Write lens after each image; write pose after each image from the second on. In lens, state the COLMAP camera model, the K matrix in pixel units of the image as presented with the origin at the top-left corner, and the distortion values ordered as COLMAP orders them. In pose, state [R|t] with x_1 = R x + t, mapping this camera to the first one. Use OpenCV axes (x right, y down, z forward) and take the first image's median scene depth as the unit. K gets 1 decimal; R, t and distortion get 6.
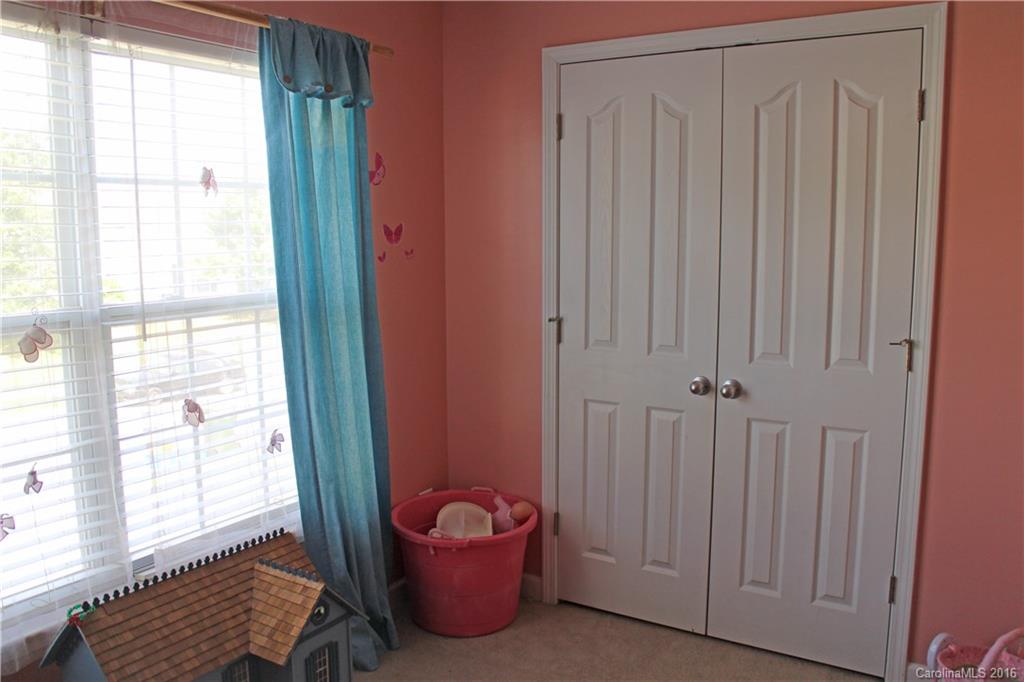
lens RADIAL K [[842.0, 0, 516.8], [0, 842.0, 342.3], [0, 0, 1]] dist [-0.168959, 0.141052]
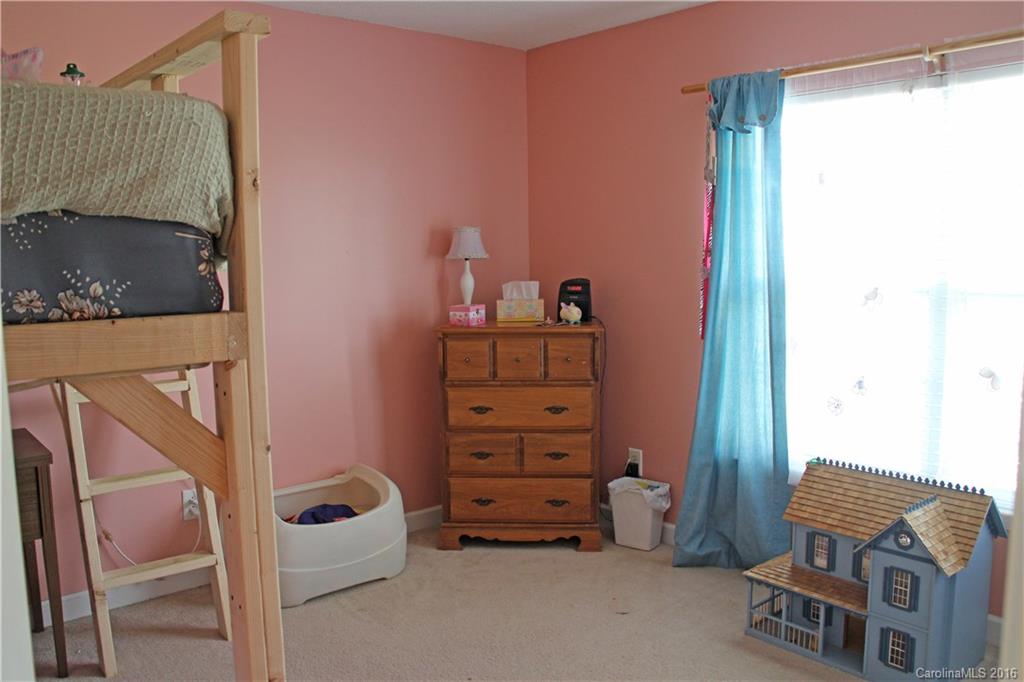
lens RADIAL K [[842.0, 0, 516.8], [0, 842.0, 342.3], [0, 0, 1]] dist [-0.168959, 0.141052]
pose [[-0.300676, 0.118072, -0.946390, 1.072803], [-0.114997, 0.980579, 0.158873, -0.088339], [0.946768, 0.156602, -0.281258, 0.767376]]
